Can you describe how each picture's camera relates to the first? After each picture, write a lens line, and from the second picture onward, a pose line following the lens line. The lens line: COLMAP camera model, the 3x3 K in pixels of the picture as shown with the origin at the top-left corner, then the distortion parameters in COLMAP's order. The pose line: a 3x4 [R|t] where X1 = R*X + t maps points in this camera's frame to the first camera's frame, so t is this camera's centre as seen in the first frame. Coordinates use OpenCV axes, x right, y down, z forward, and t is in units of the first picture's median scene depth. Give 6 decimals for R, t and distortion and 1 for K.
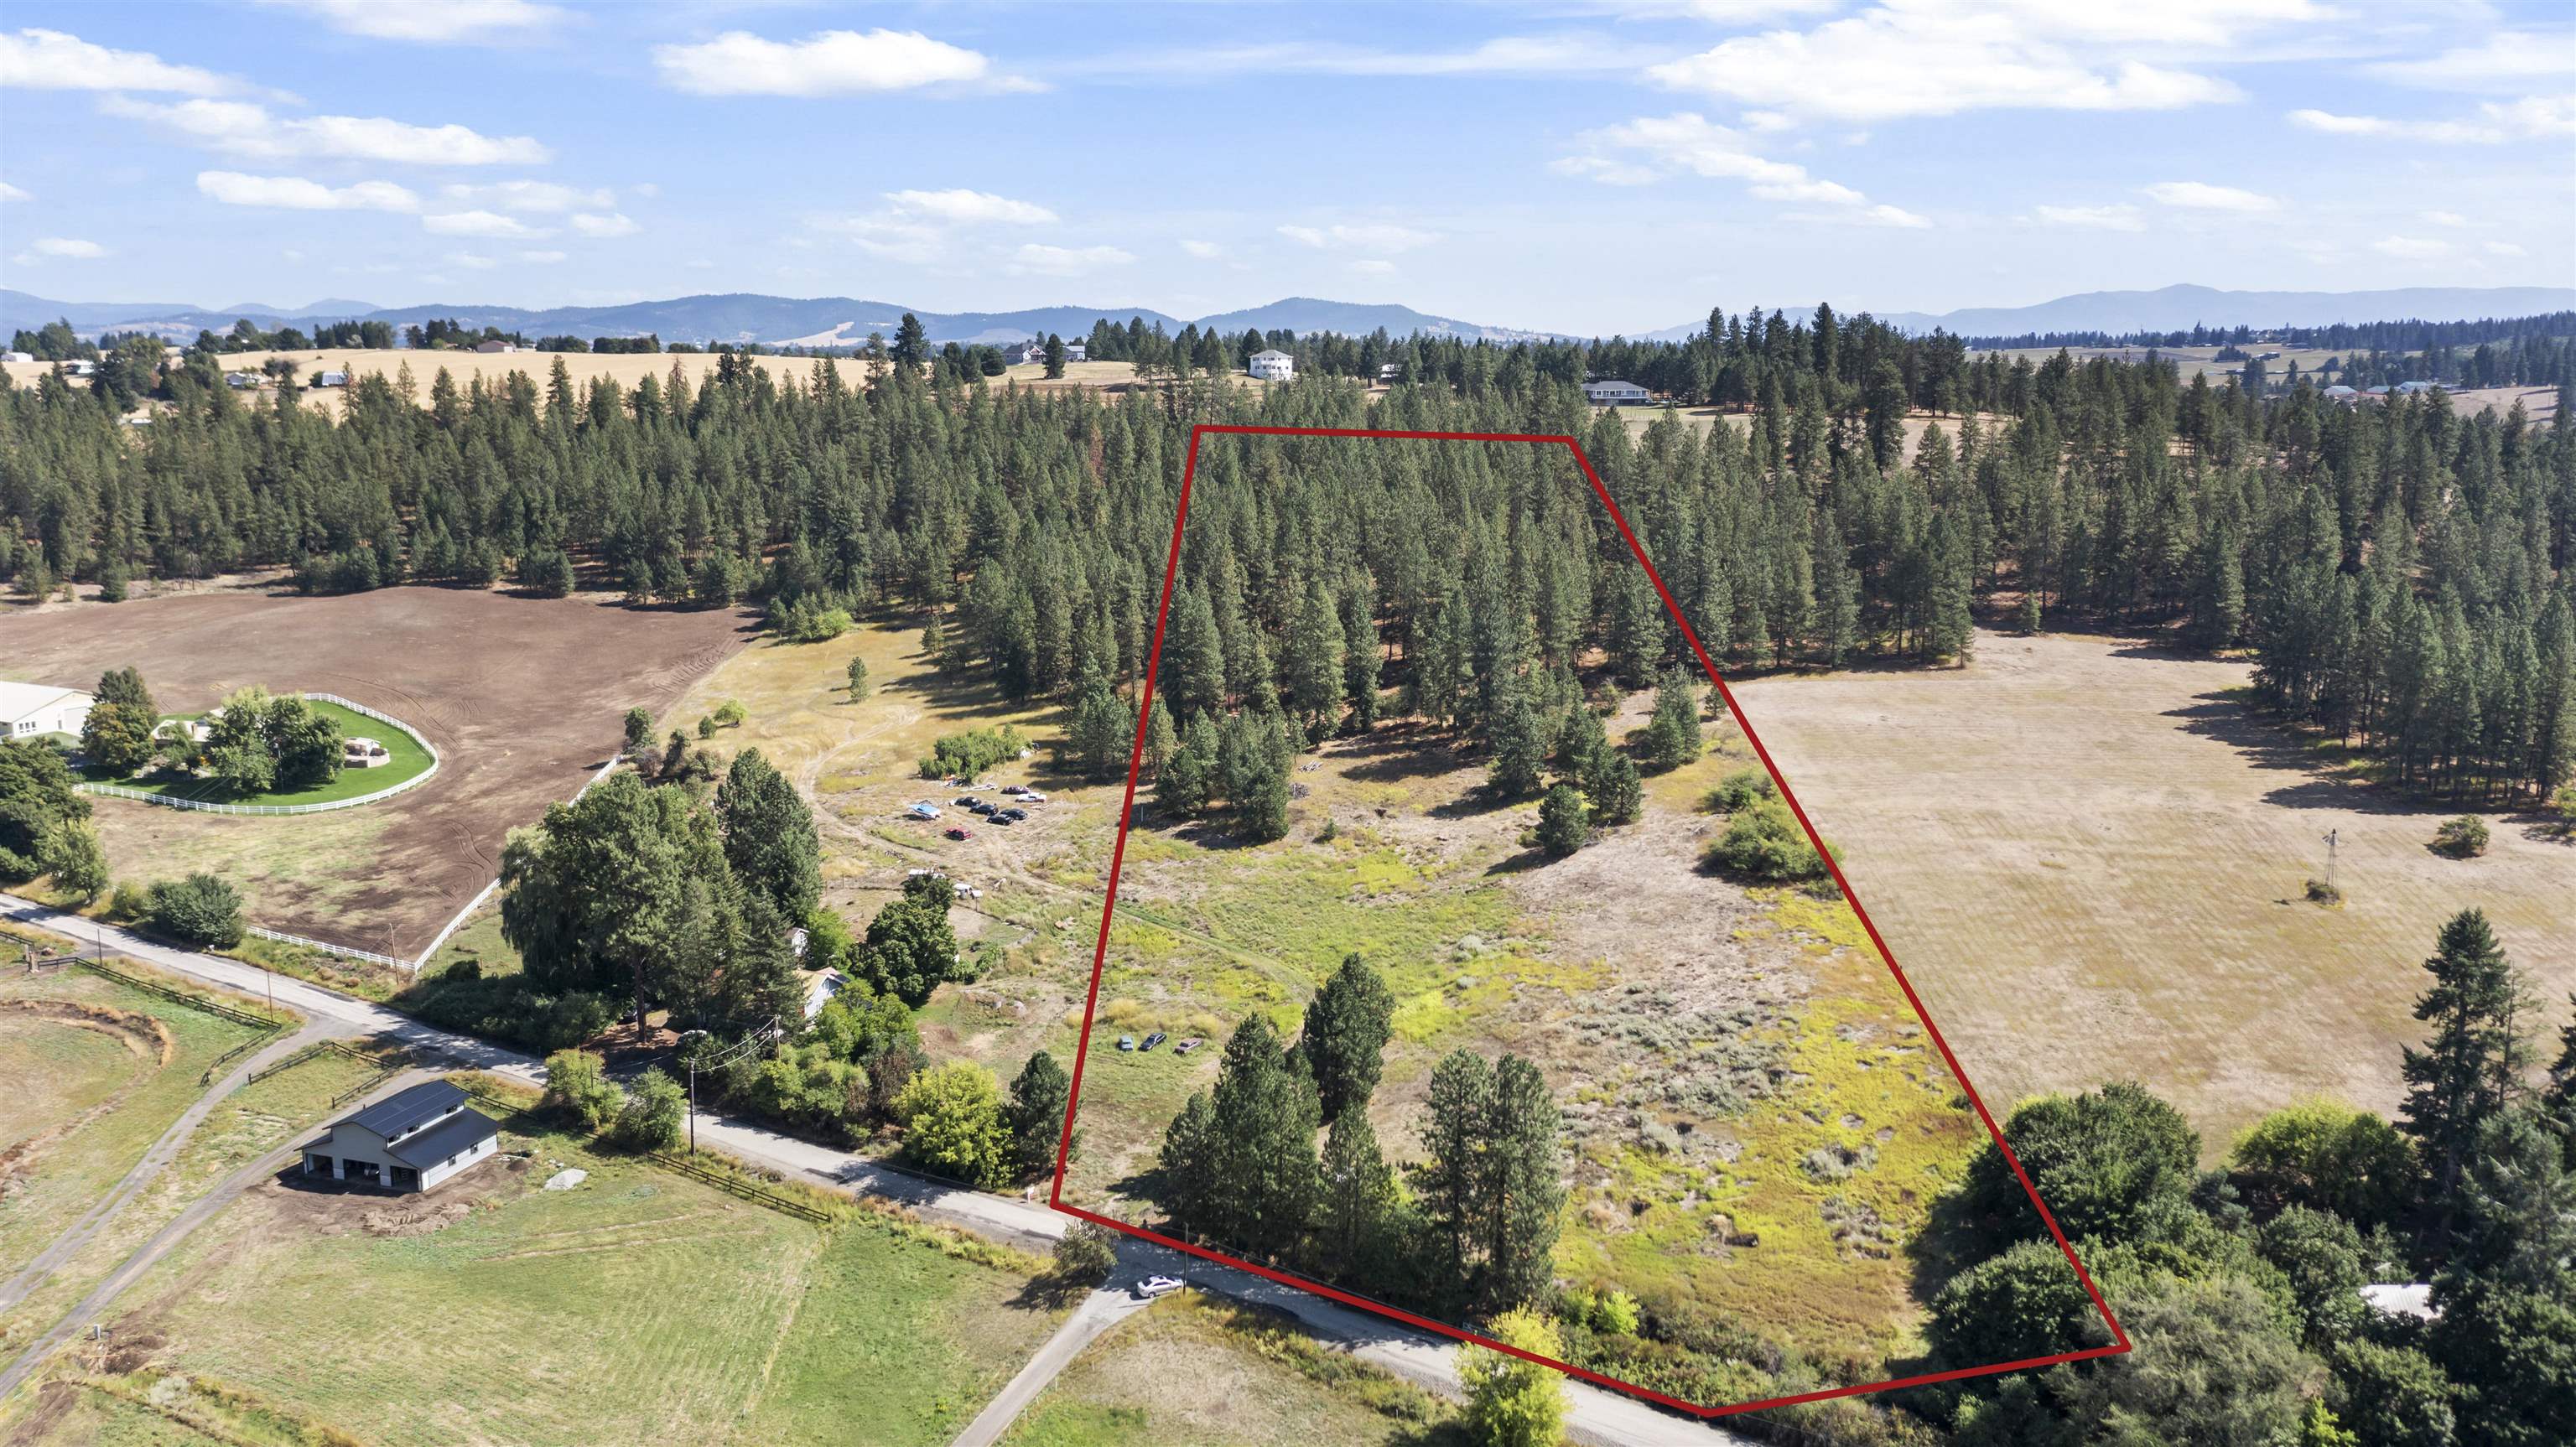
lens RADIAL K [[2044.5, 0, 1297.2], [0, 2044.5, 724.4], [0, 0, 1]] dist [-0.000776, 0.003532]
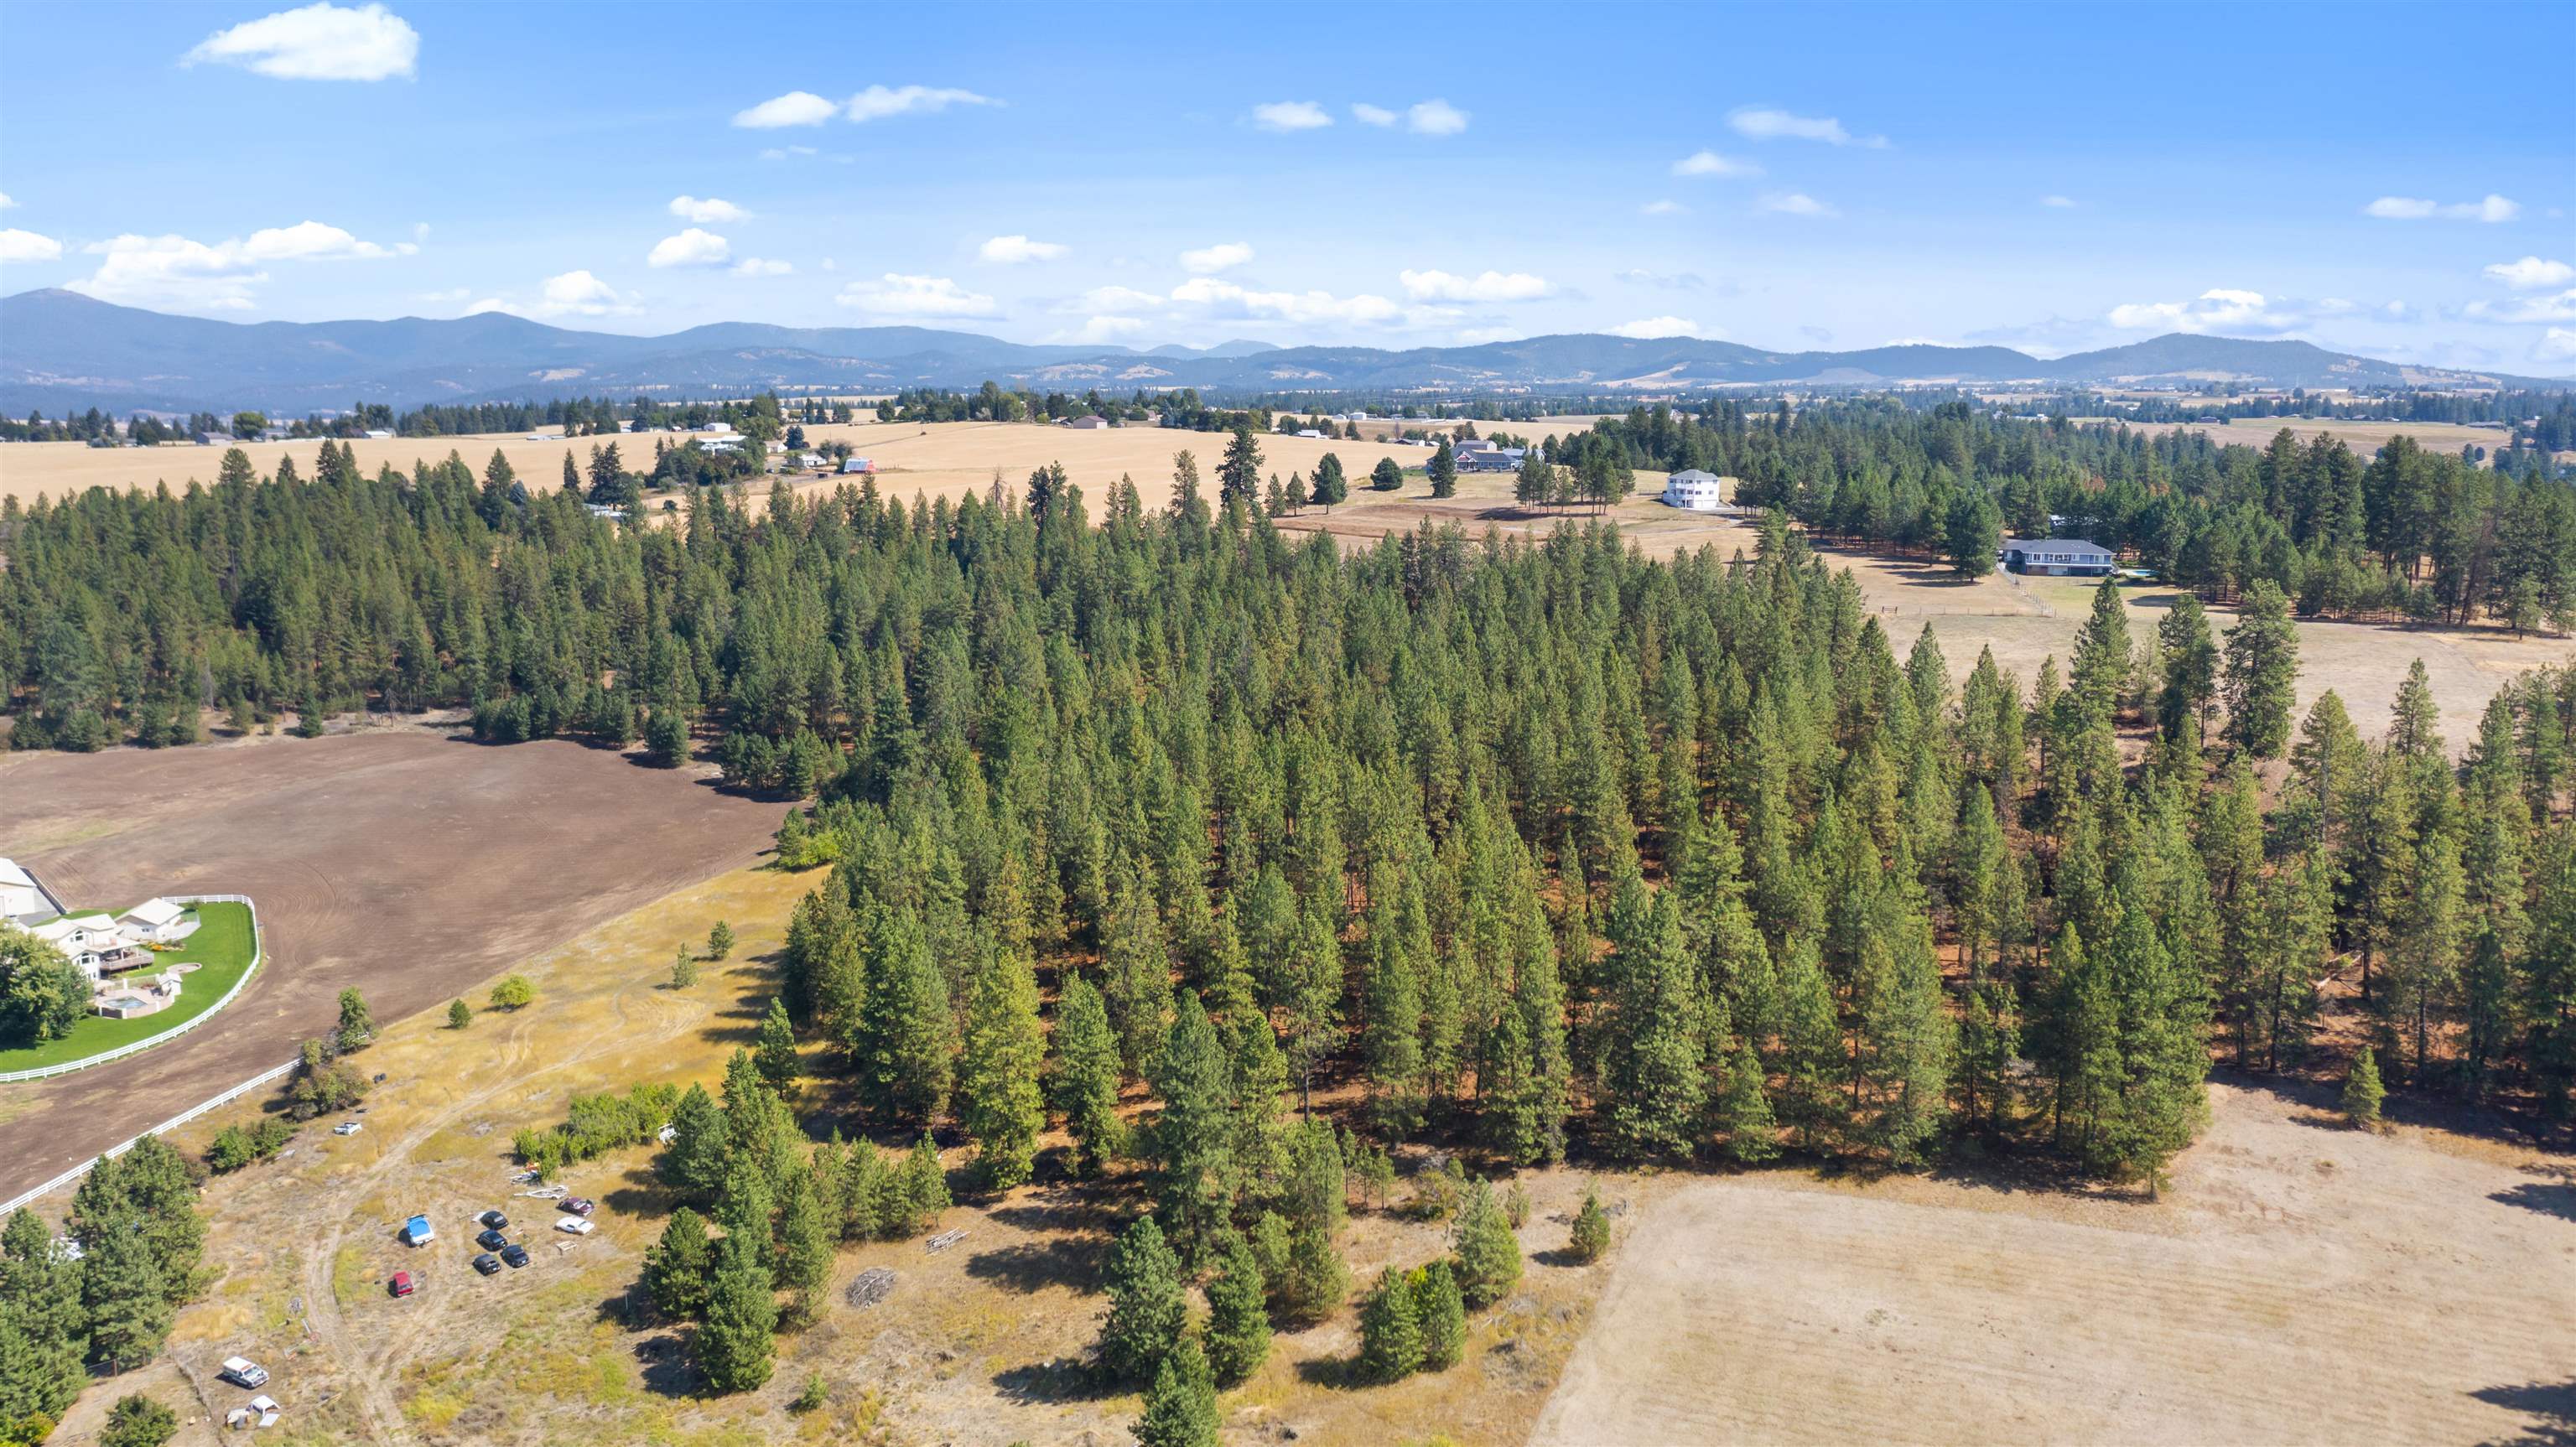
lens RADIAL K [[2044.5, 0, 1297.2], [0, 2044.5, 724.4], [0, 0, 1]] dist [-0.000776, 0.003532]
pose [[0.915585, 0.067860, -0.396358, 0.239158], [-0.074434, 0.997225, -0.001208, -0.100844], [0.395177, 0.030609, 0.918095, 0.295945]]
